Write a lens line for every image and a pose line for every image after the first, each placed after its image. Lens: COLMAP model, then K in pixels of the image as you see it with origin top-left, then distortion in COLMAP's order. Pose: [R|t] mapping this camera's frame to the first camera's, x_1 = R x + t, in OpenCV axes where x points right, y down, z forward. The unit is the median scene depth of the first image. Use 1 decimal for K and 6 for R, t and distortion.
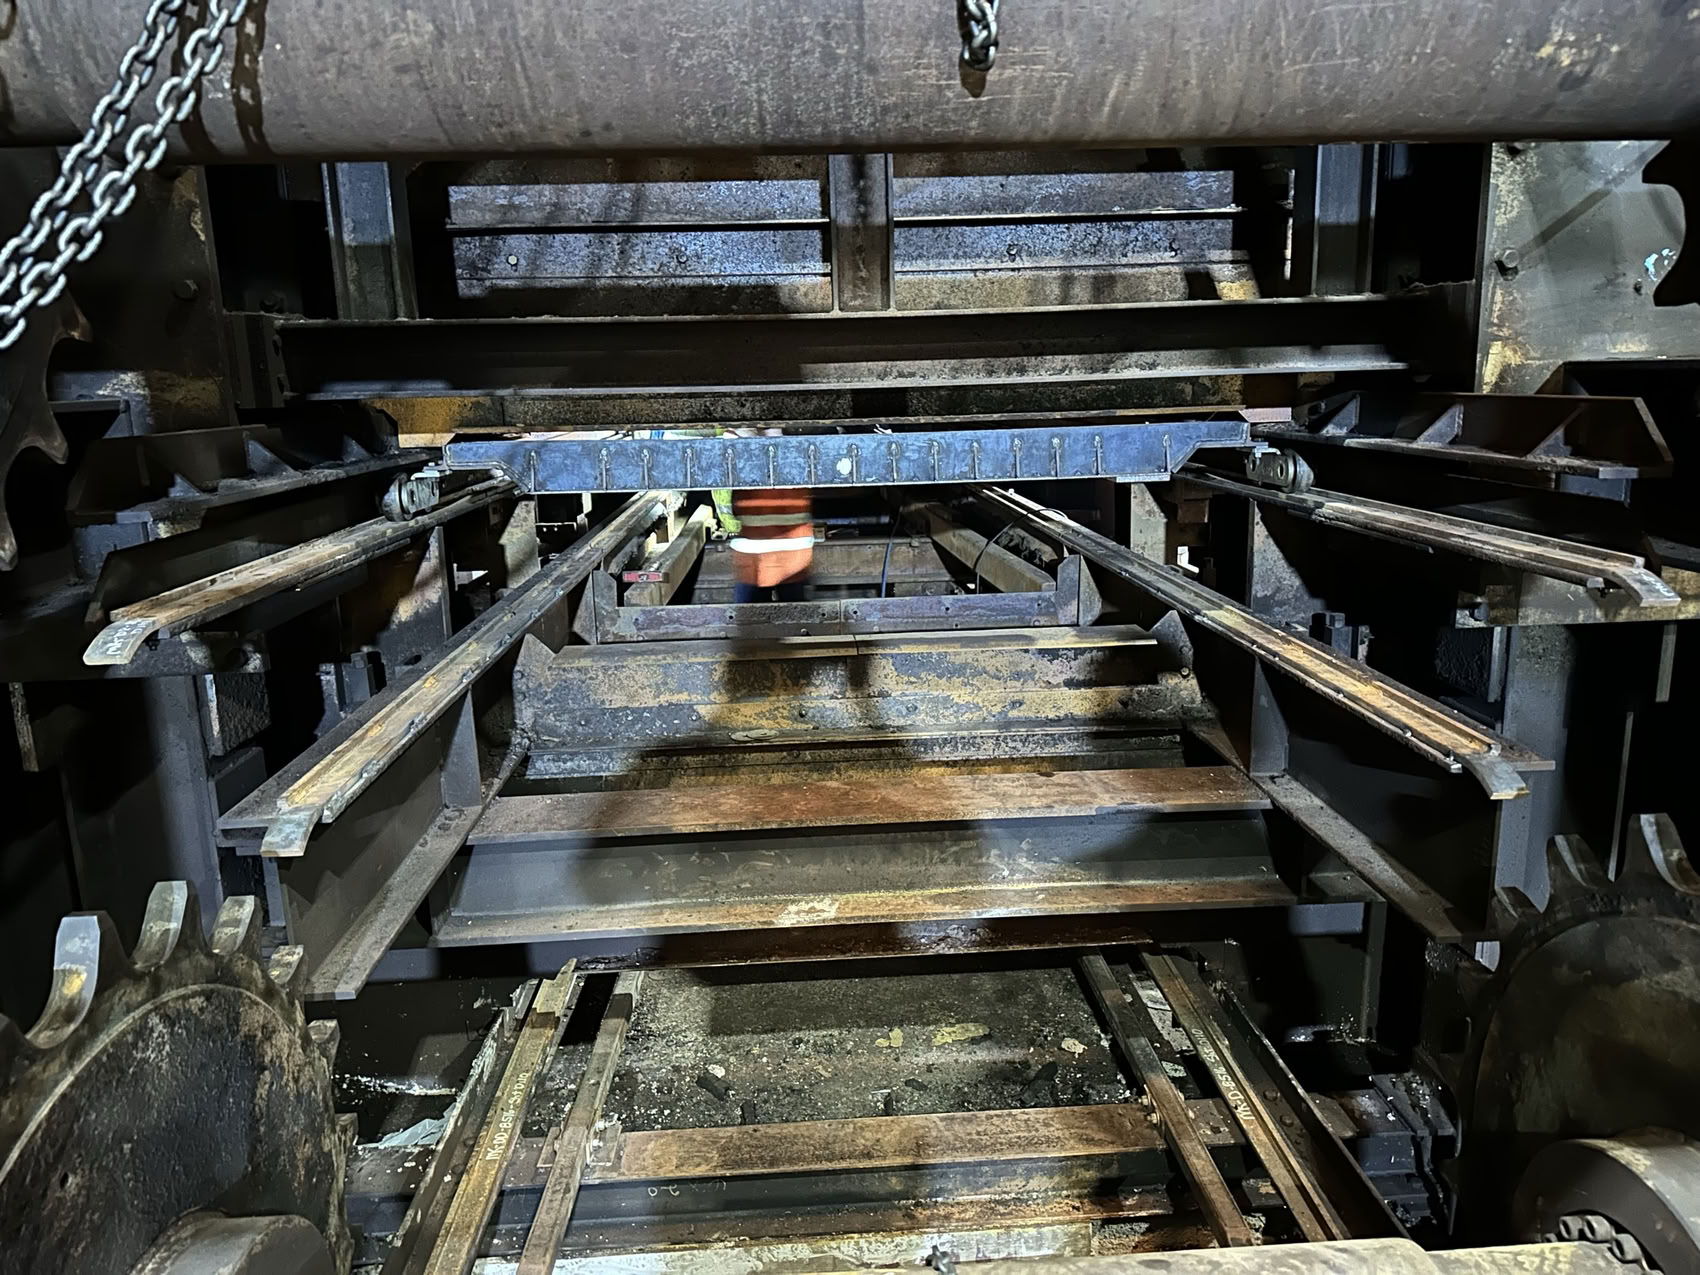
lens RADIAL K [[1206.8, 0, 858.8], [0, 1206.8, 641.8], [0, 0, 1]] dist [0.028200, -0.042589]
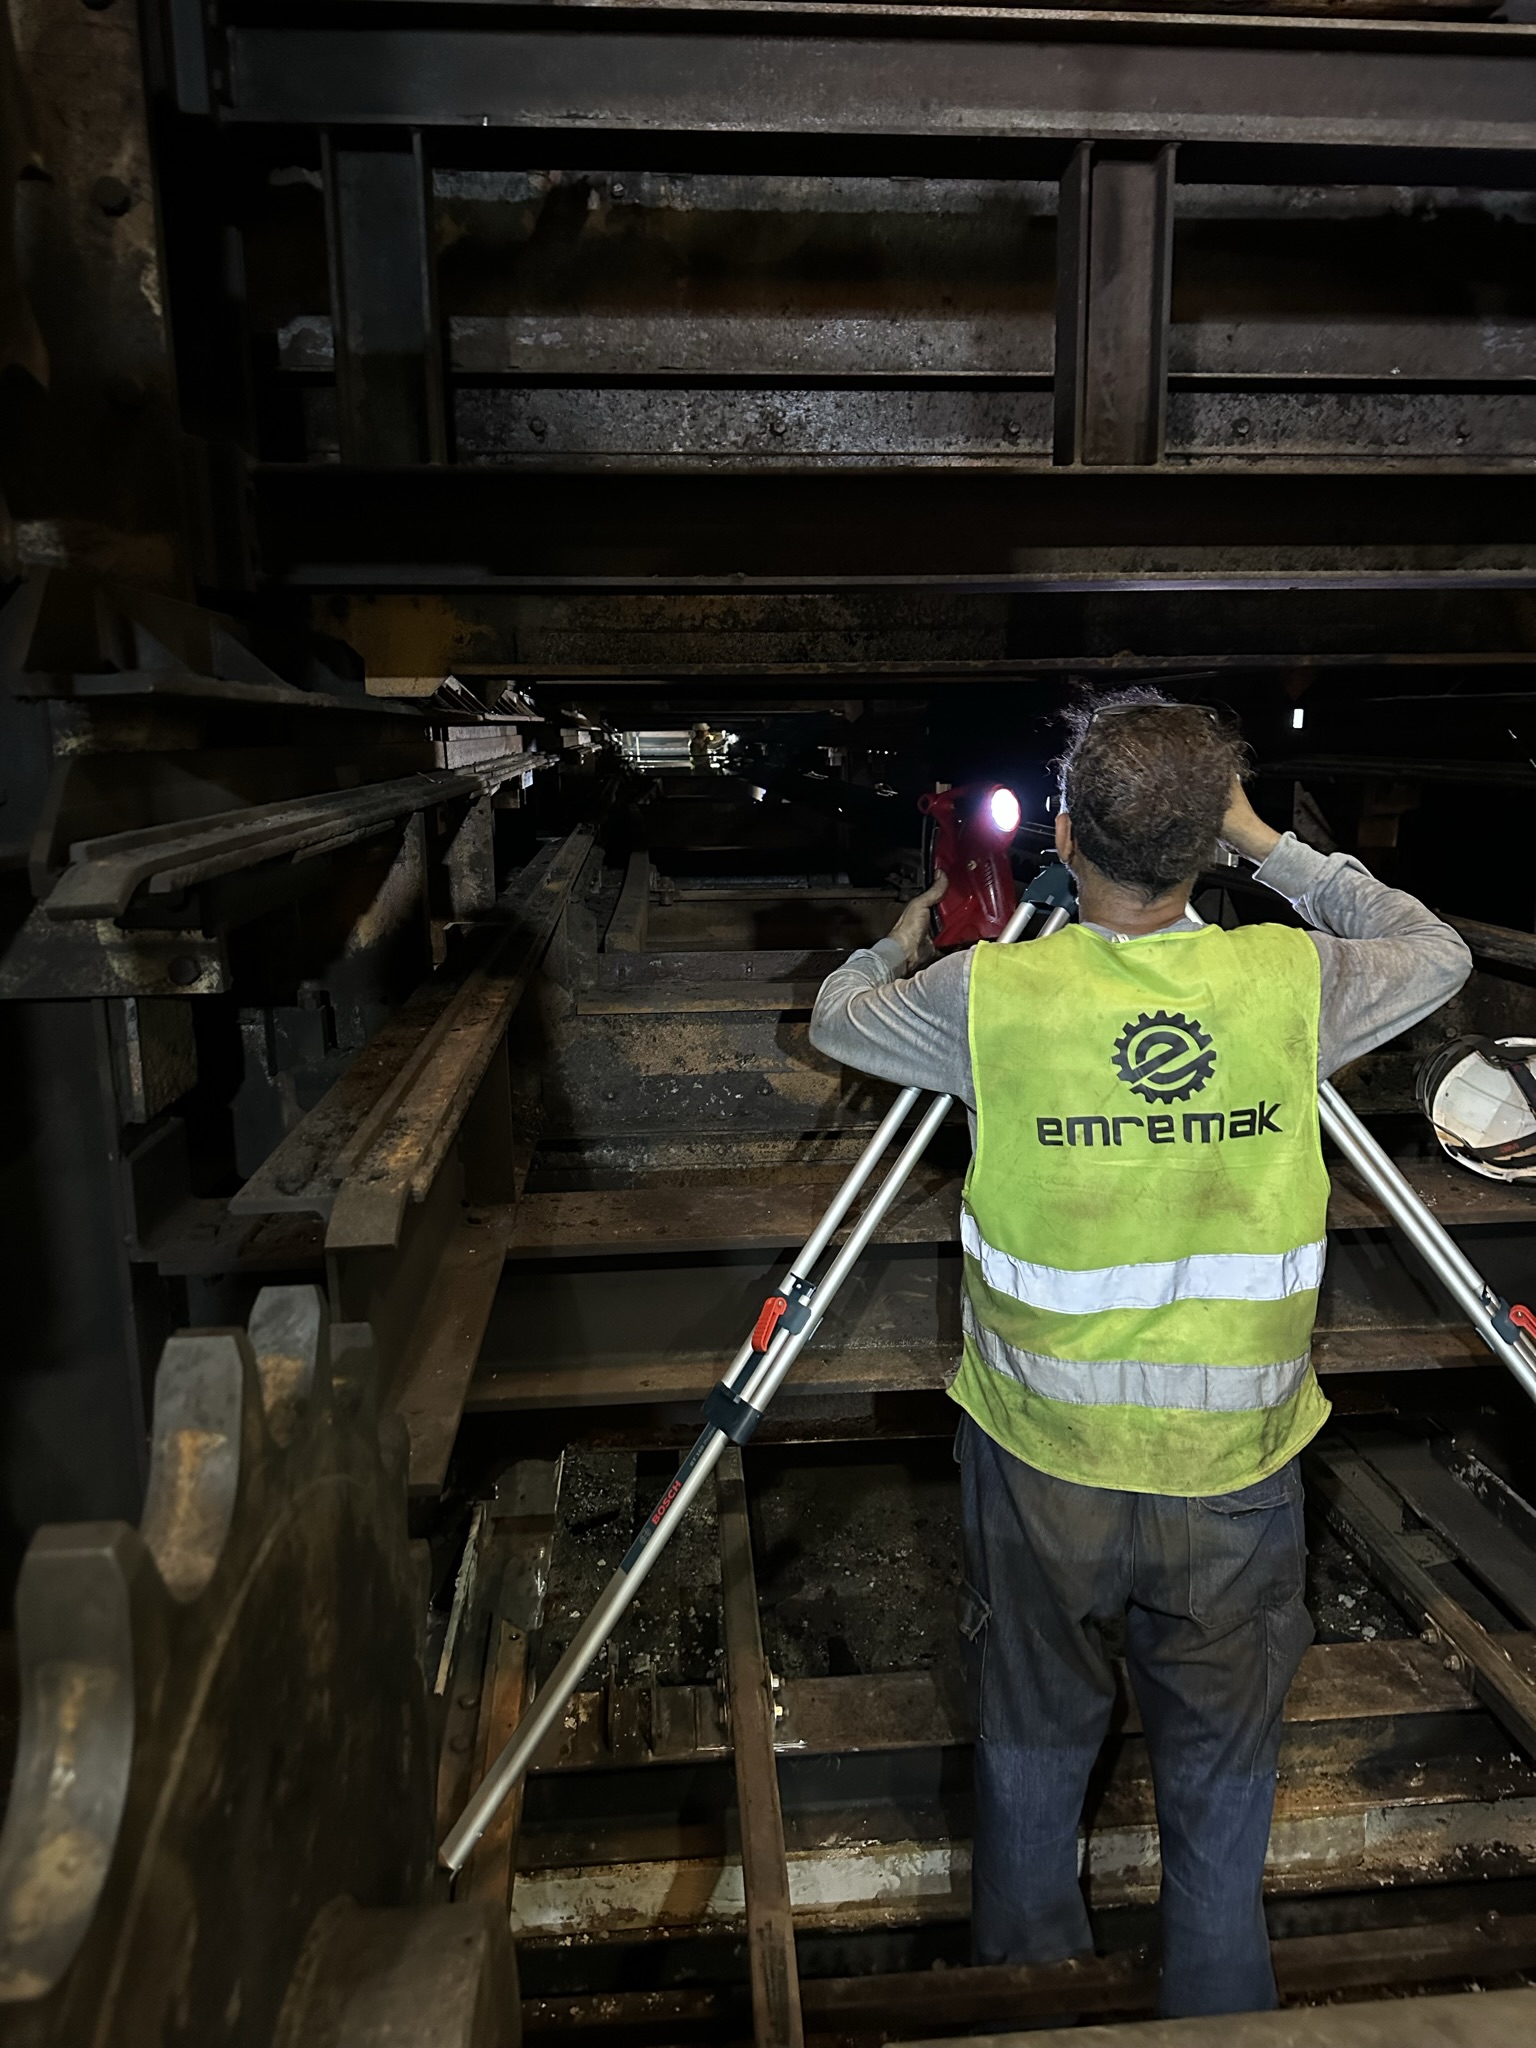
lens RADIAL K [[1453.8, 0, 761.7], [0, 1453.8, 1032.8], [0, 0, 1]] dist [0.028200, -0.042589]
pose [[0.999622, 0.008170, 0.026259, -0.176810], [-0.007809, 0.999874, -0.013805, 0.044452], [-0.026369, 0.013595, 0.999560, 0.163218]]
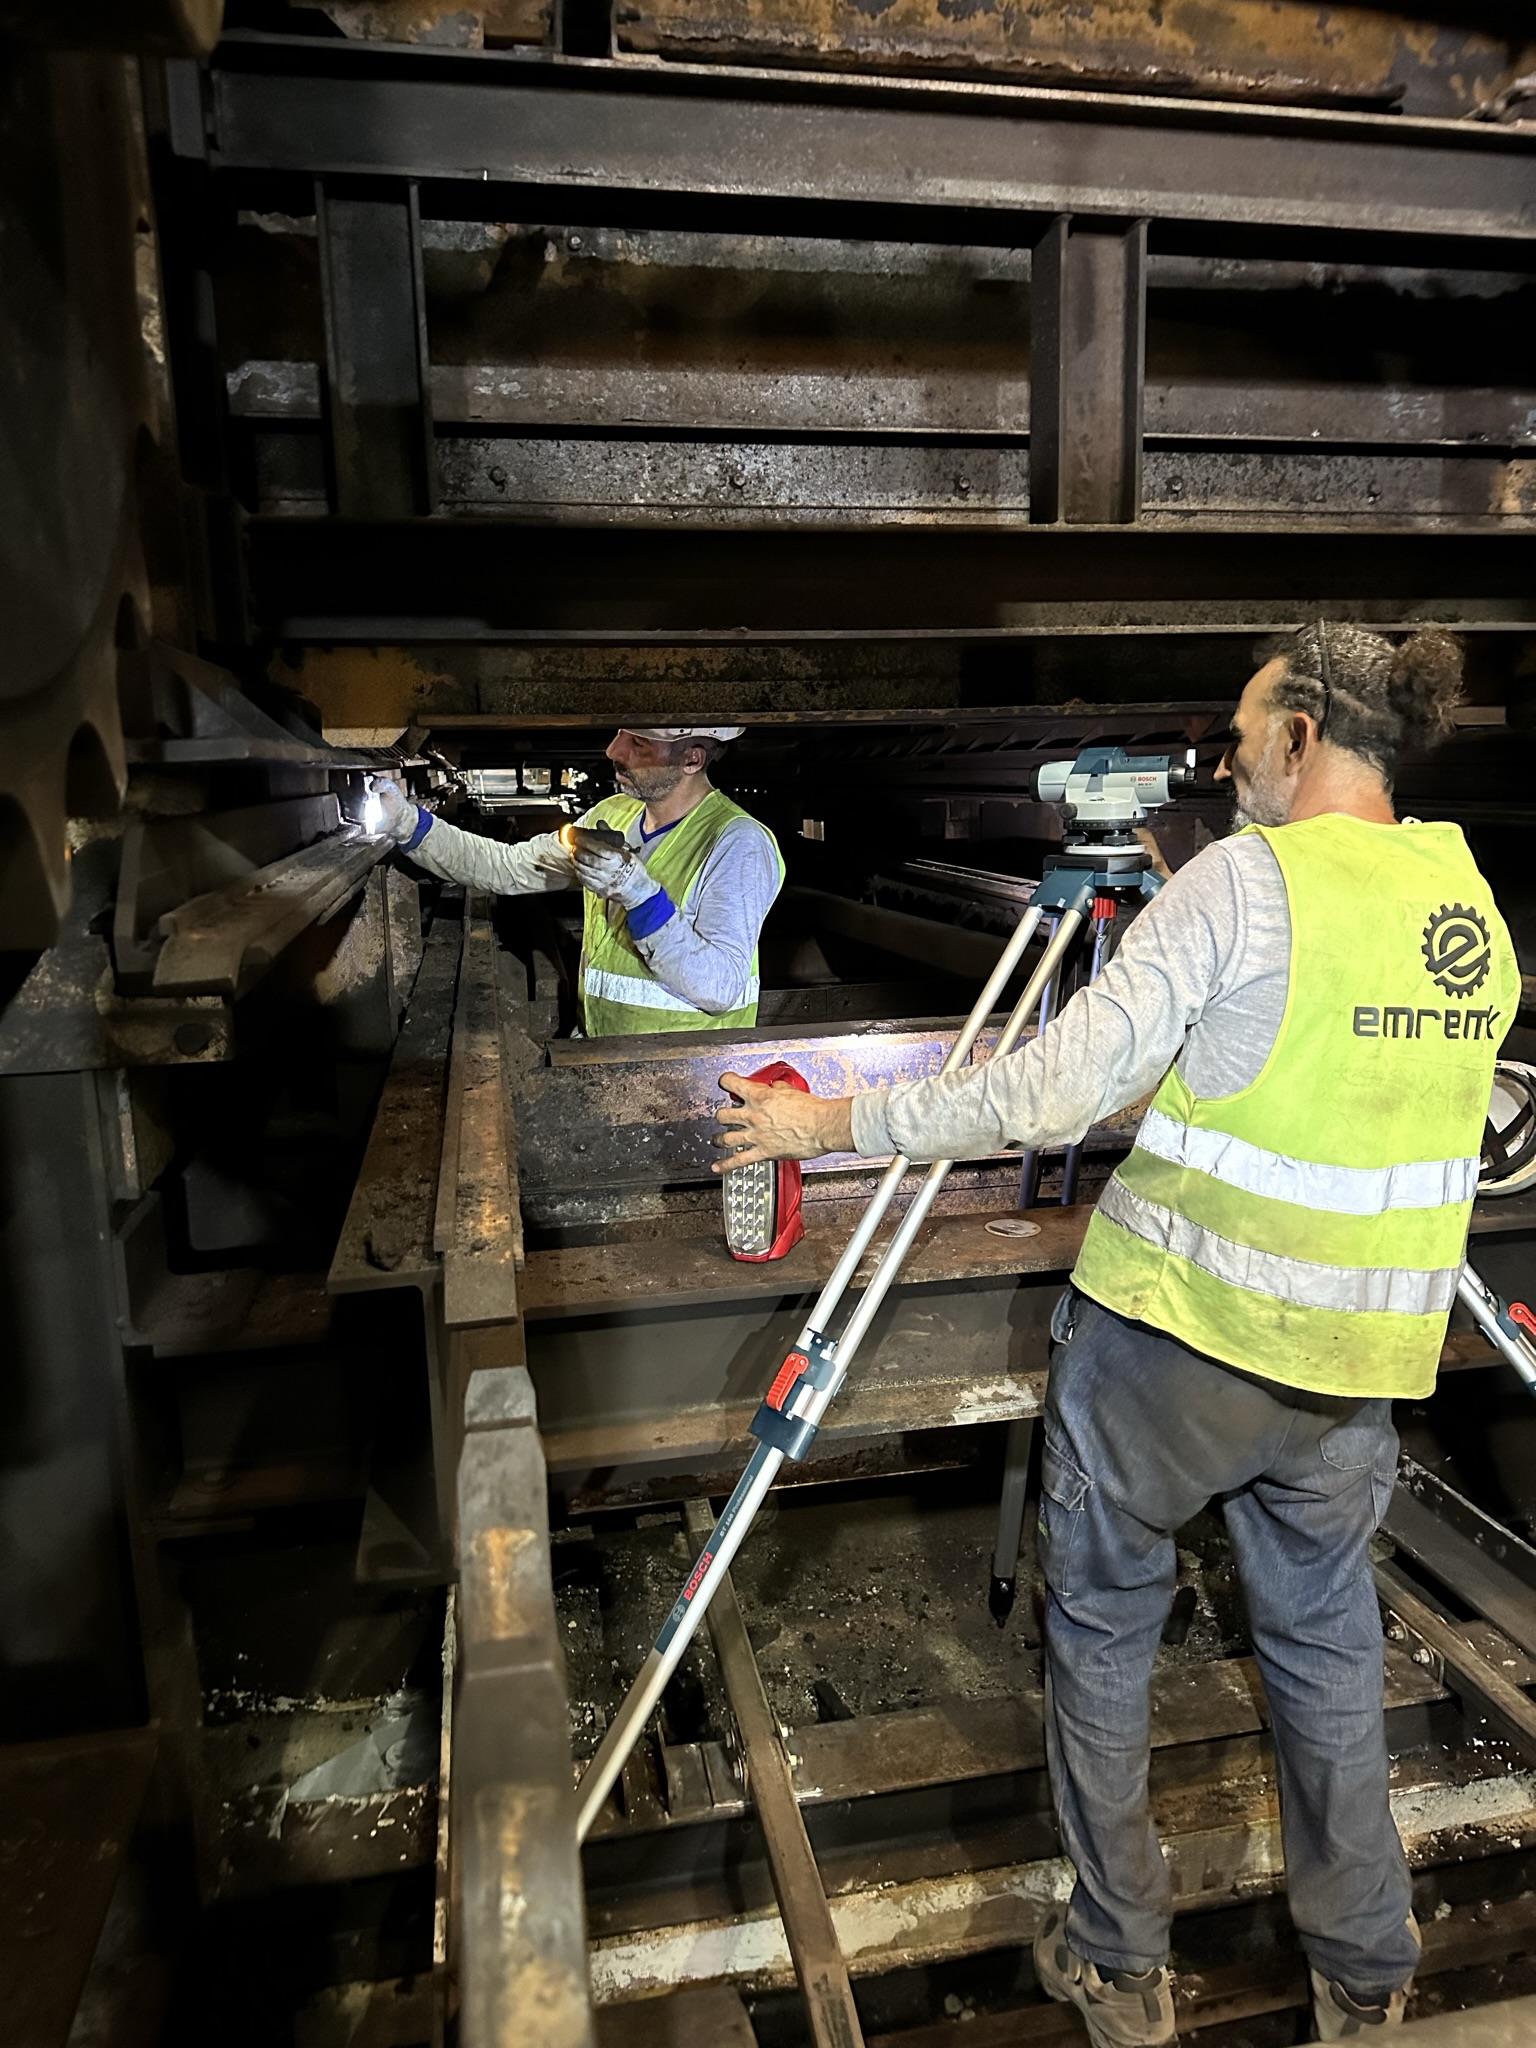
lens RADIAL K [[1453.8, 0, 776.1], [0, 1453.8, 1038.7], [0, 0, 1]] dist [0.028200, -0.042589]
pose [[0.989499, -0.023493, 0.142615, -0.255935], [0.028421, 0.999064, -0.032614, 0.037406], [-0.141715, 0.036325, 0.989241, 0.166848]]
